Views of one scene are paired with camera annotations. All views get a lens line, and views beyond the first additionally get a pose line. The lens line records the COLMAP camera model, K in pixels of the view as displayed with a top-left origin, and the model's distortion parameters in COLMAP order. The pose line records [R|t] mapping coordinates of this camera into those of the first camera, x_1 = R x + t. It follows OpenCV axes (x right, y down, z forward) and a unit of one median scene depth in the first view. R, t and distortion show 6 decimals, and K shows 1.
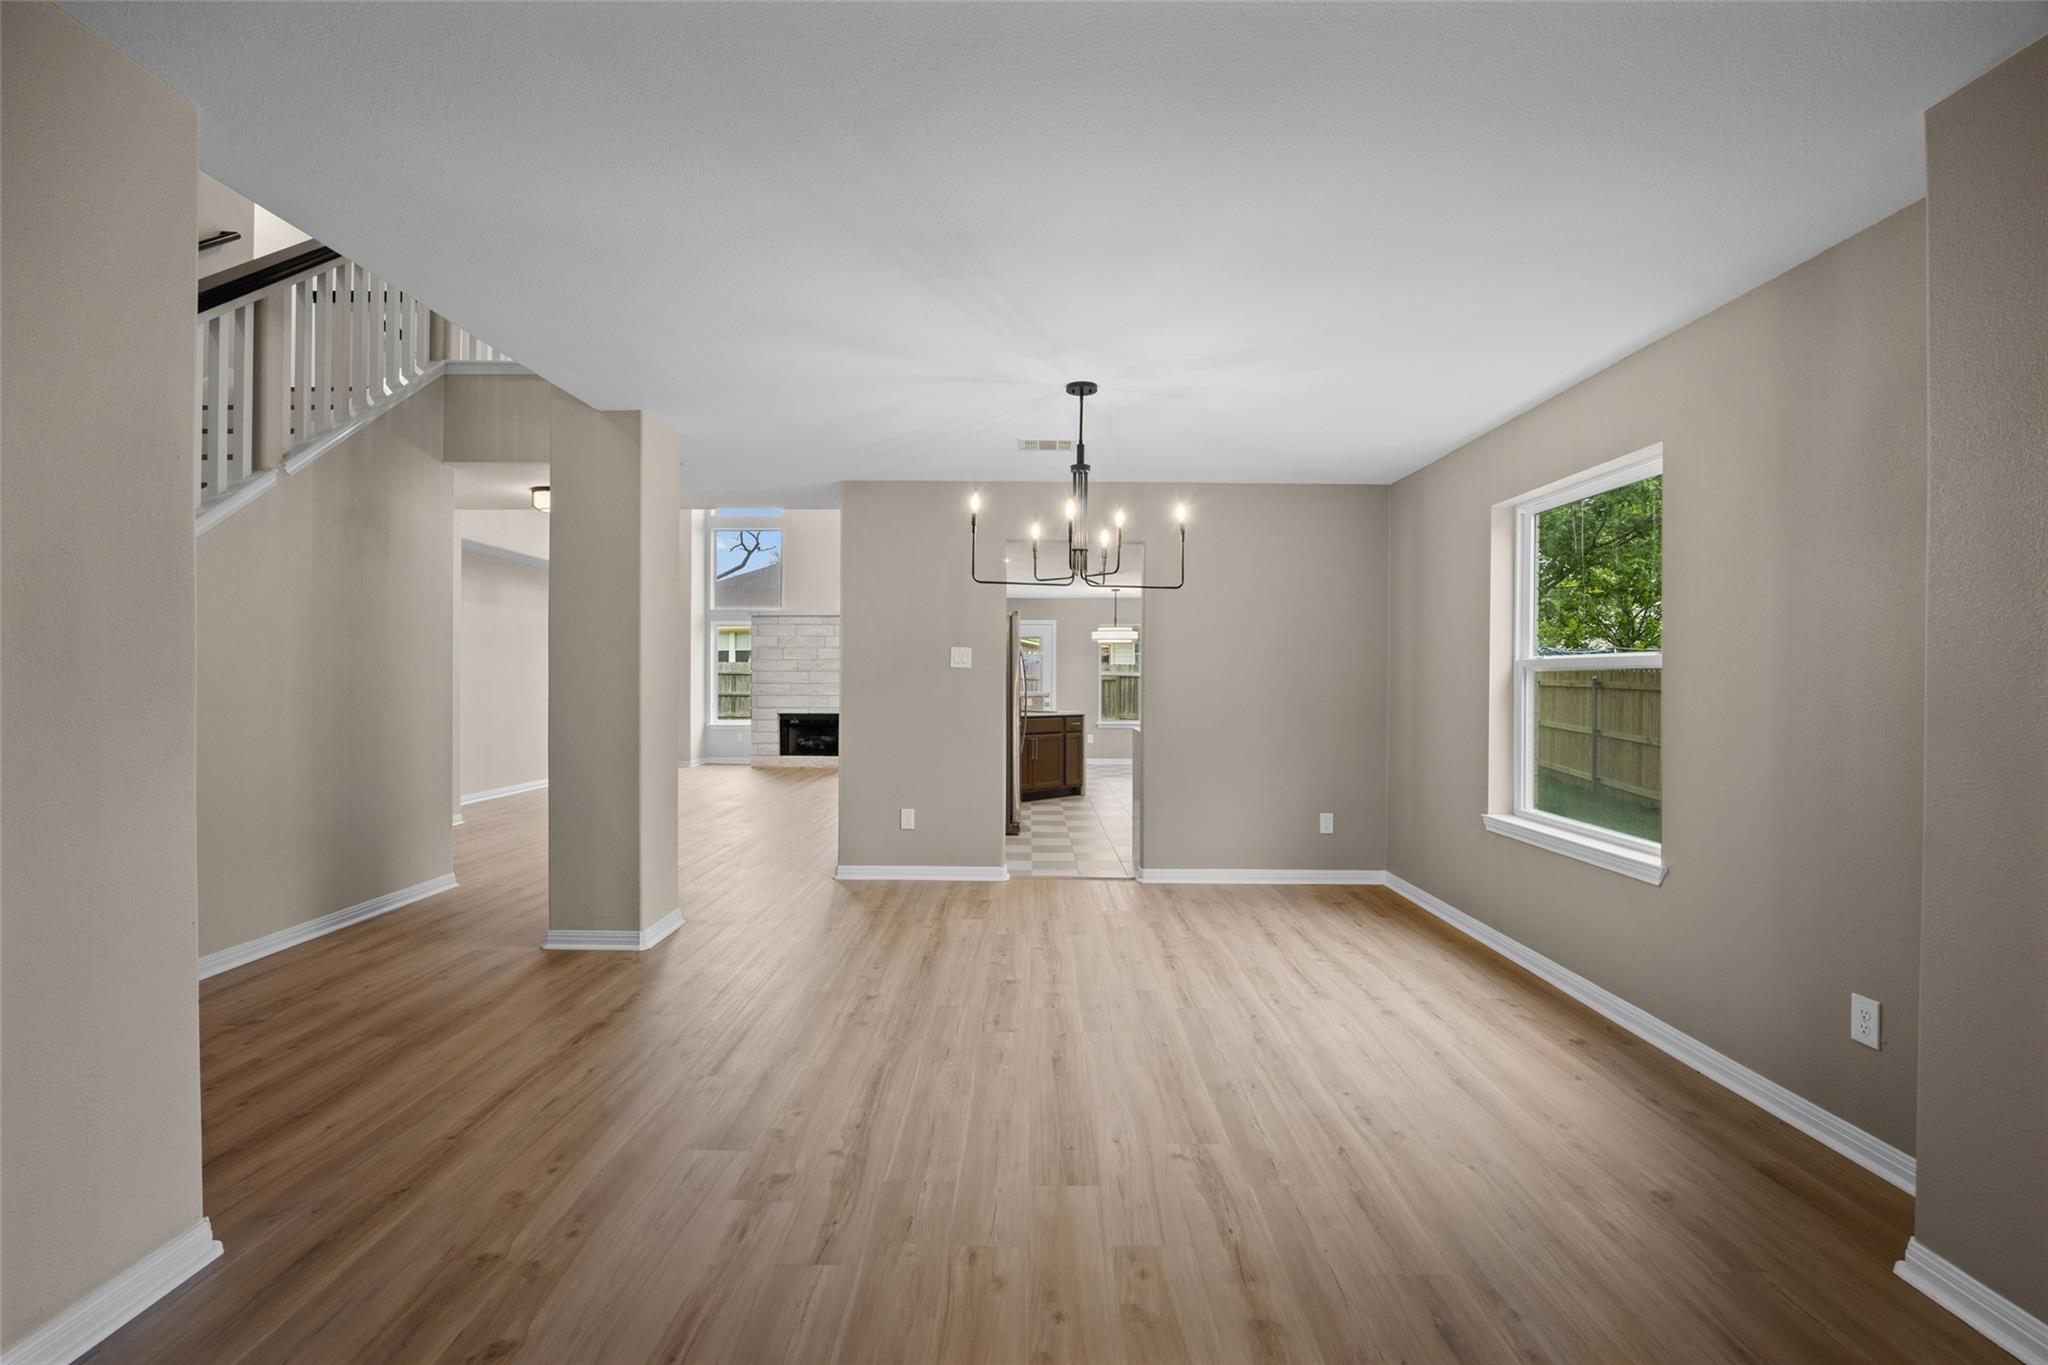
lens RADIAL K [[922.5, 0, 1031.6], [0, 922.5, 672.0], [0, 0, 1]] dist [-0.004959, -0.000353]
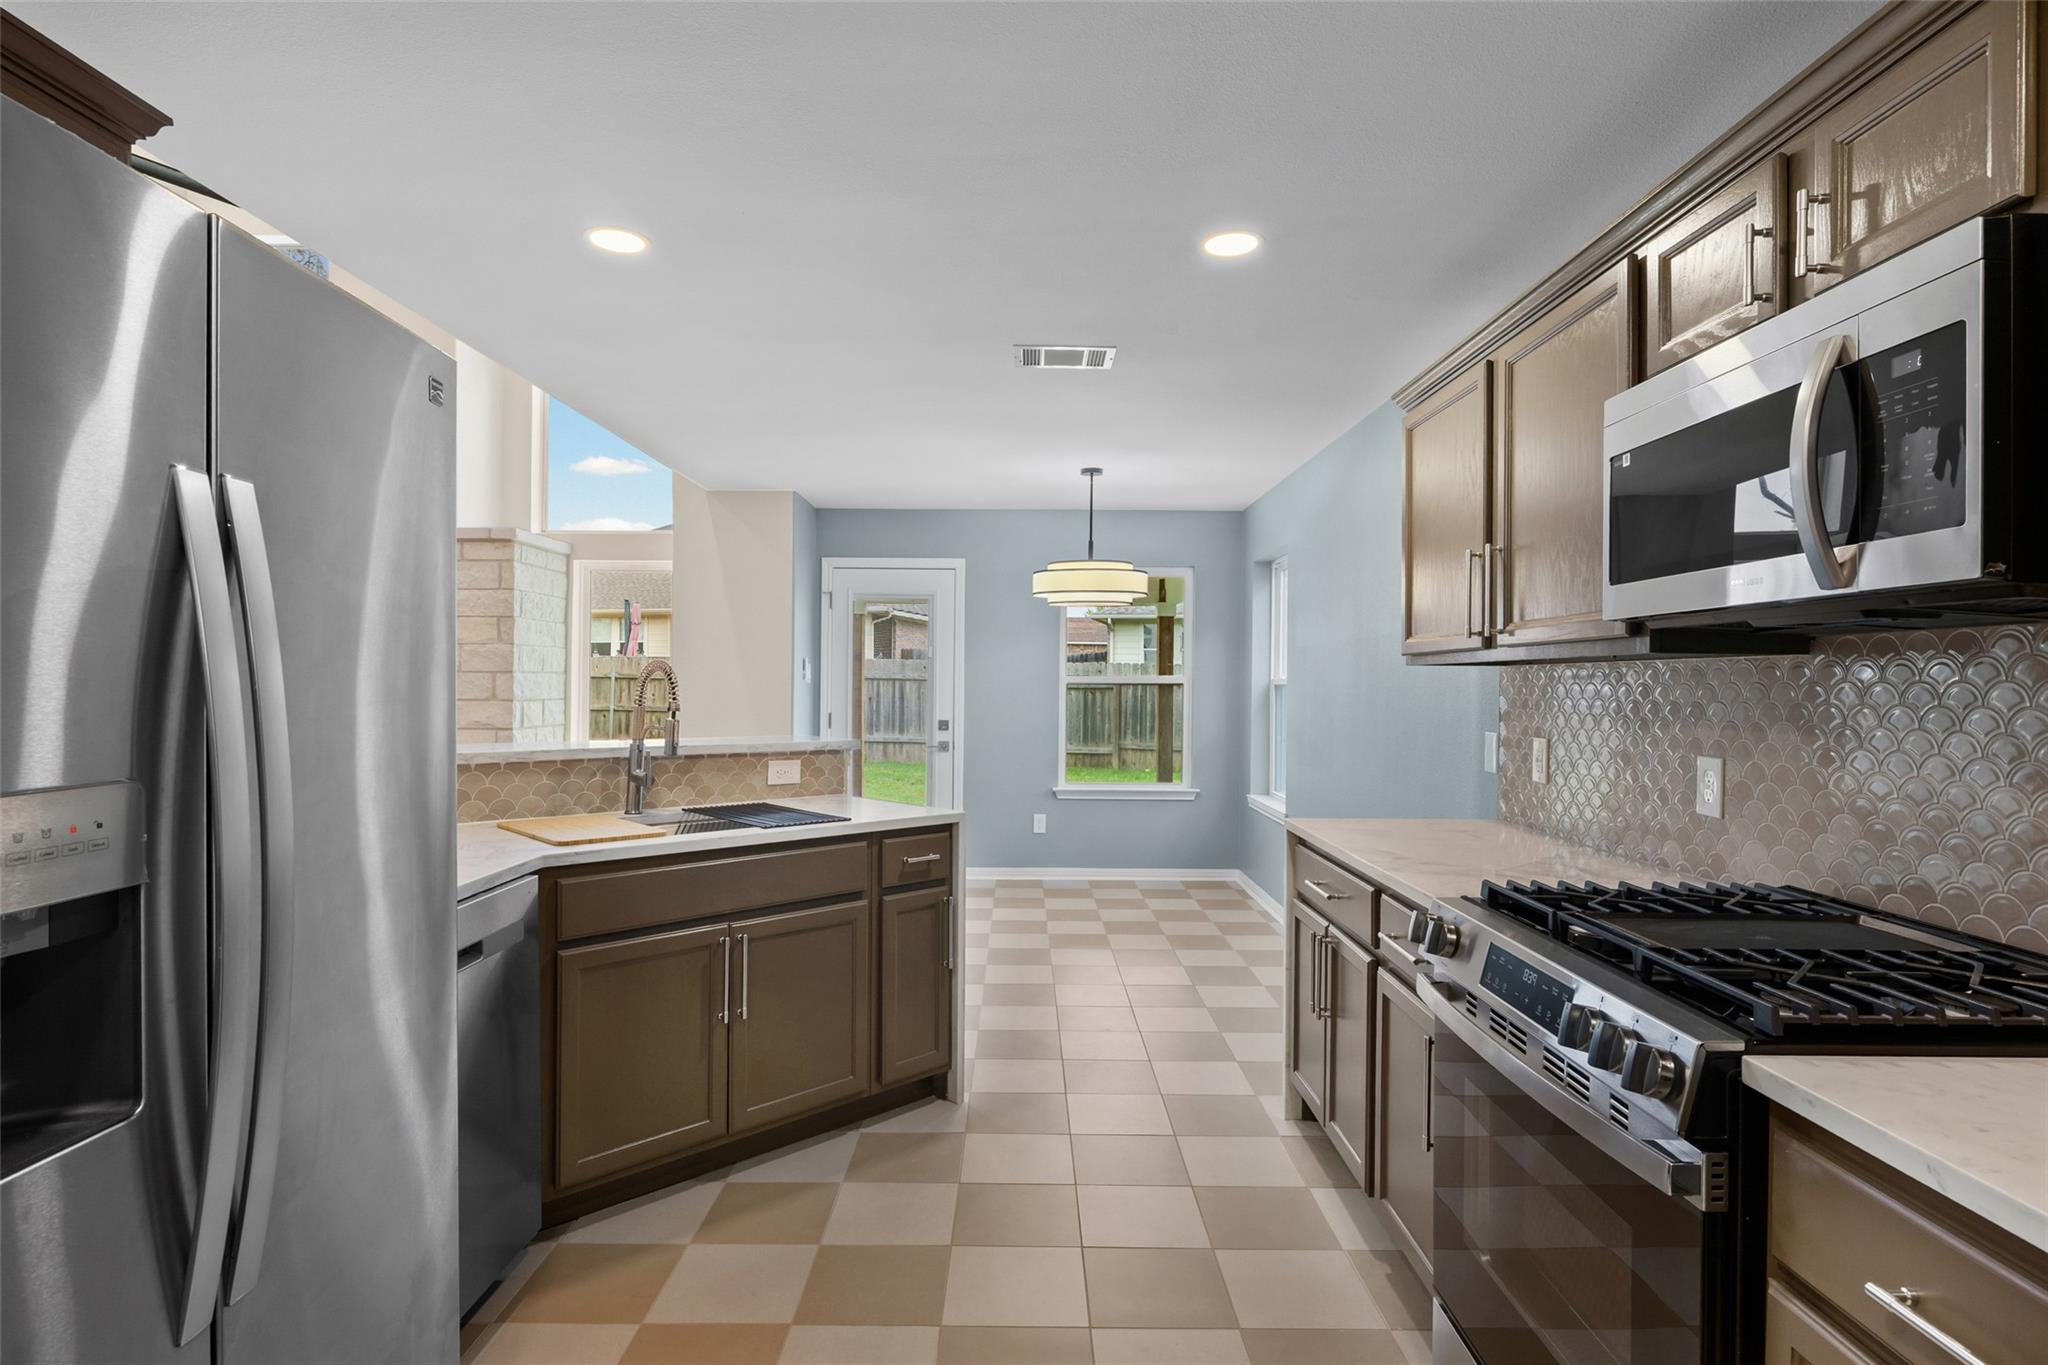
lens RADIAL K [[1038.0, 0, 1039.0], [0, 1038.0, 684.6], [0, 0, 1]] dist [-0.010158, -0.000445]
pose [[0.999939, 0.005276, 0.009682, 0.133788], [-0.005366, 0.999942, 0.009314, -0.000738], [-0.009633, -0.009366, 0.999910, 1.149563]]
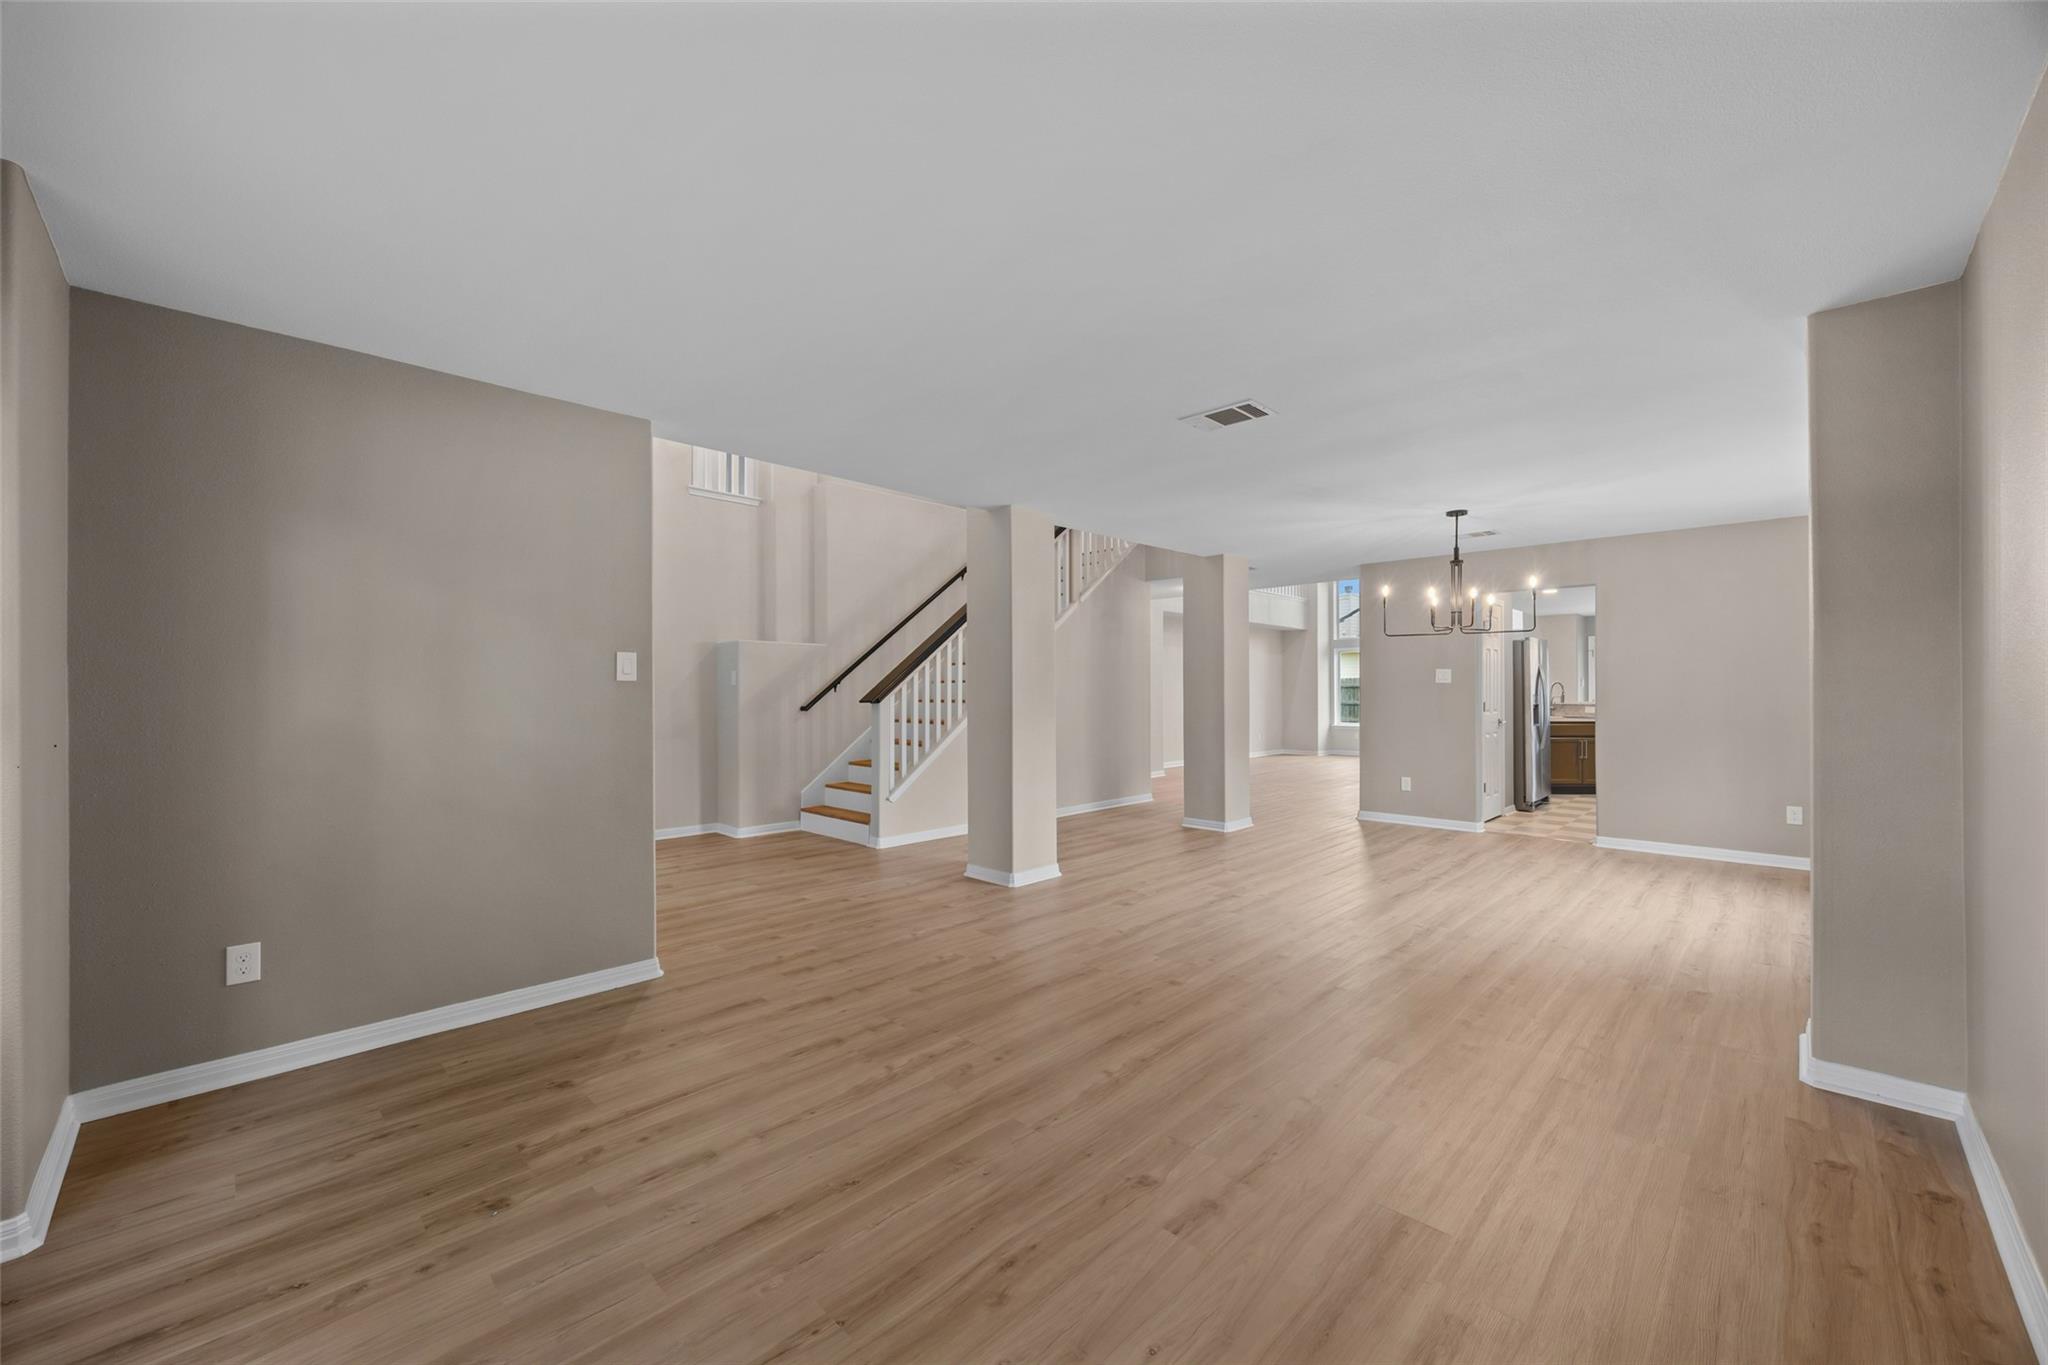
lens RADIAL K [[804.7, 0, 1022.0], [0, 804.7, 688.2], [0, 0, 1]] dist [-0.000253, 0.000477]
pose [[0.719504, -0.010490, -0.694410, 0.325305], [0.013226, 0.999912, -0.001401, -0.004044], [0.694363, -0.008177, 0.719579, -0.375090]]
